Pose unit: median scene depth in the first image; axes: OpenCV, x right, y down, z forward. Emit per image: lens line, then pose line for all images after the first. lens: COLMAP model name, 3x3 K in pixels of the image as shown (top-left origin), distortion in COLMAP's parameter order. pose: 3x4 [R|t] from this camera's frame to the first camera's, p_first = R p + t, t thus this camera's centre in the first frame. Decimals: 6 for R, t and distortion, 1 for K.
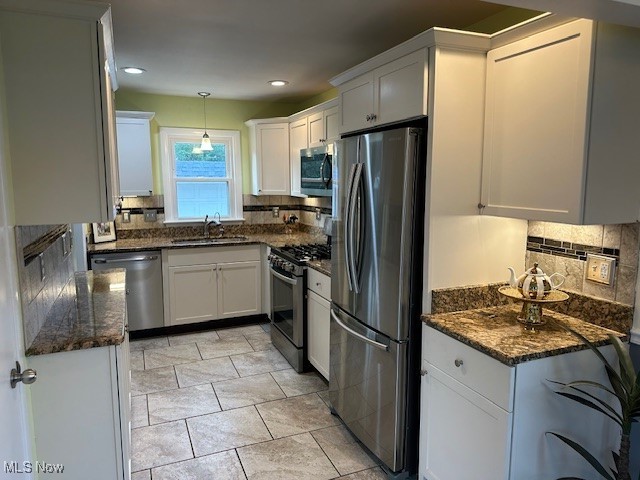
lens RADIAL K [[450.3, 0, 320.0], [0, 450.3, 240.0], [0, 0, 1]] dist [0.099530, -0.135975]
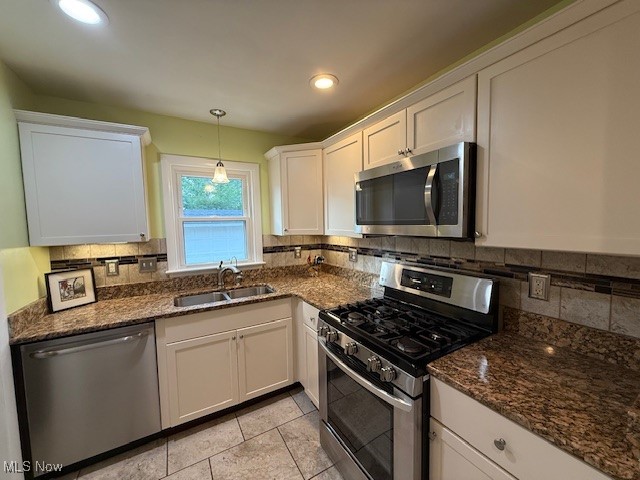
lens RADIAL K [[258.4, 0, 317.1], [0, 258.4, 241.2], [0, 0, 1]] dist [-0.000119, 0.000093]
pose [[0.992276, -0.027162, 0.121043, -0.135077], [0.034583, 0.997621, -0.059634, -0.057821], [-0.119135, 0.063359, 0.990854, 0.518267]]
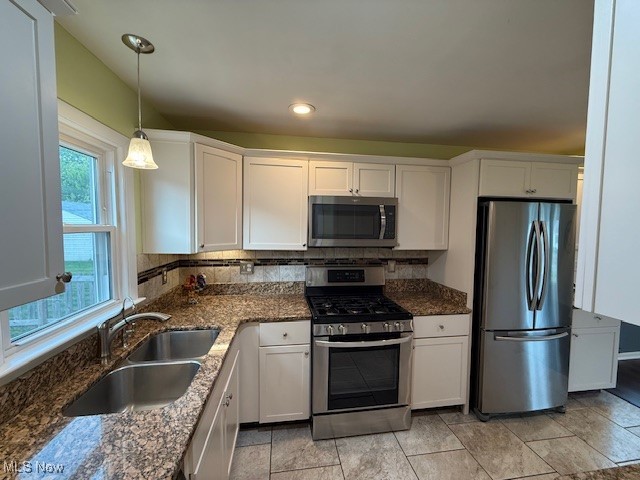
lens RADIAL K [[258.4, 0, 317.1], [0, 258.4, 241.2], [0, 0, 1]] dist [-0.000119, 0.000093]
pose [[0.239124, -0.051375, 0.969629, -0.455115], [0.114275, 0.993148, 0.024439, -0.106314], [-0.964241, 0.104961, 0.243357, 0.757558]]
